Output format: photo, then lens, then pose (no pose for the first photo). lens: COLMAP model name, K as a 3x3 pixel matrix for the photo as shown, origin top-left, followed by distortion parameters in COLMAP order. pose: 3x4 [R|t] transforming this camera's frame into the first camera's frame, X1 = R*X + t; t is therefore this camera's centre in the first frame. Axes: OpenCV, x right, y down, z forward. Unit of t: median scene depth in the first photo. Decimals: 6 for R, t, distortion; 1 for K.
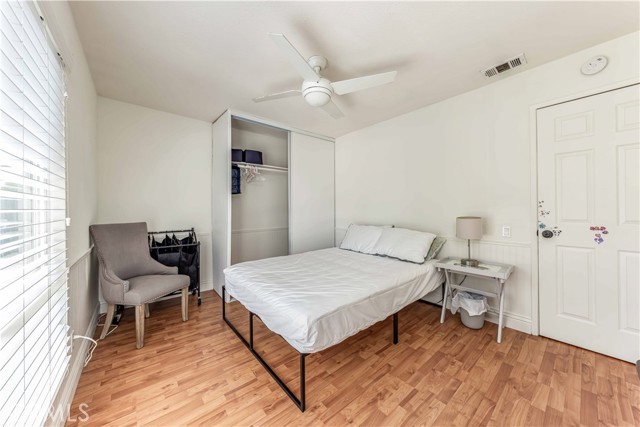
lens RADIAL K [[226.5, 0, 323.4], [0, 226.5, 212.6], [0, 0, 1]] dist [-0.001202, -0.000031]
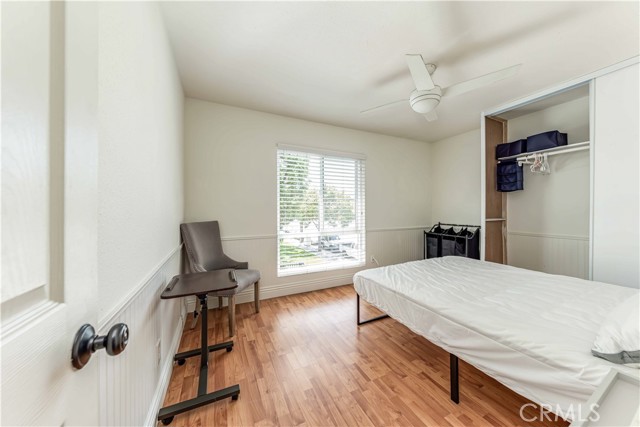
lens RADIAL K [[226.5, 0, 322.5], [0, 226.5, 210.3], [0, 0, 1]] dist [-0.001202, -0.000031]
pose [[-0.268006, 0.009325, -0.963372, 1.319511], [-0.000161, 0.999953, 0.009723, -0.023861], [0.963417, 0.002761, -0.267992, 0.951043]]
